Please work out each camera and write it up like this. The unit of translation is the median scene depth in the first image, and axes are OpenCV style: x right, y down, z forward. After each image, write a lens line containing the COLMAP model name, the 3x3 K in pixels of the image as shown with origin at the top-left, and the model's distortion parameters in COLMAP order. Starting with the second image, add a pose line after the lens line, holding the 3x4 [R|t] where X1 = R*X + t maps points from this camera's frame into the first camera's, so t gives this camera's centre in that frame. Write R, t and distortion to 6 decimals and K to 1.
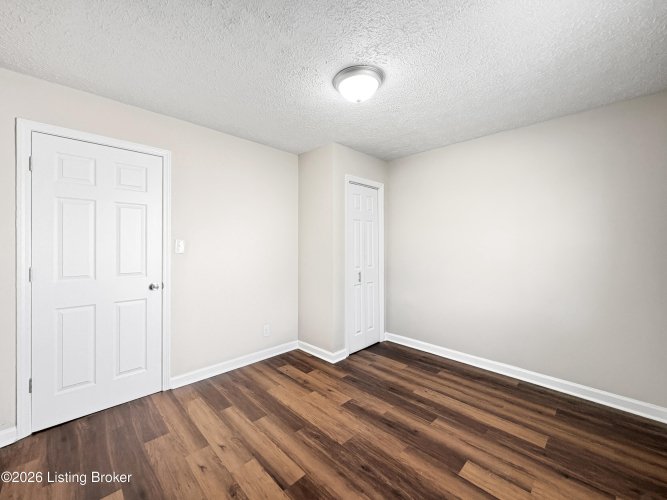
lens RADIAL K [[272.2, 0, 332.6], [0, 272.2, 243.8], [0, 0, 1]] dist [0.000666, -0.000022]
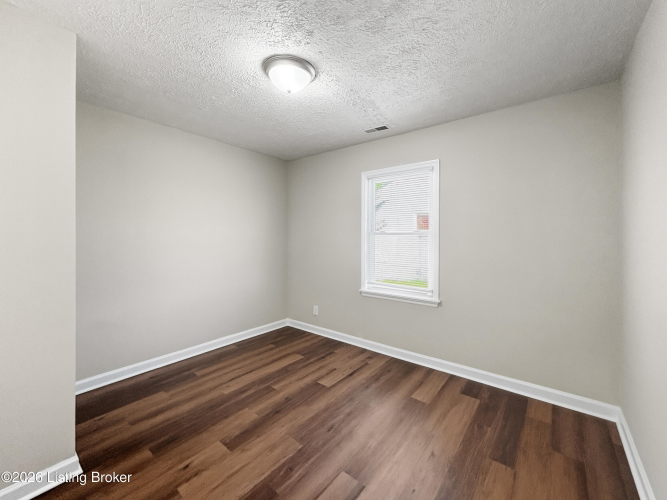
lens RADIAL K [[272.2, 0, 332.6], [0, 272.2, 243.8], [0, 0, 1]] dist [0.000666, -0.000022]
pose [[-0.113514, -0.024983, 0.993222, -0.745501], [-0.010295, 0.999660, 0.023969, -0.008937], [-0.993483, -0.007505, -0.113732, 0.808803]]
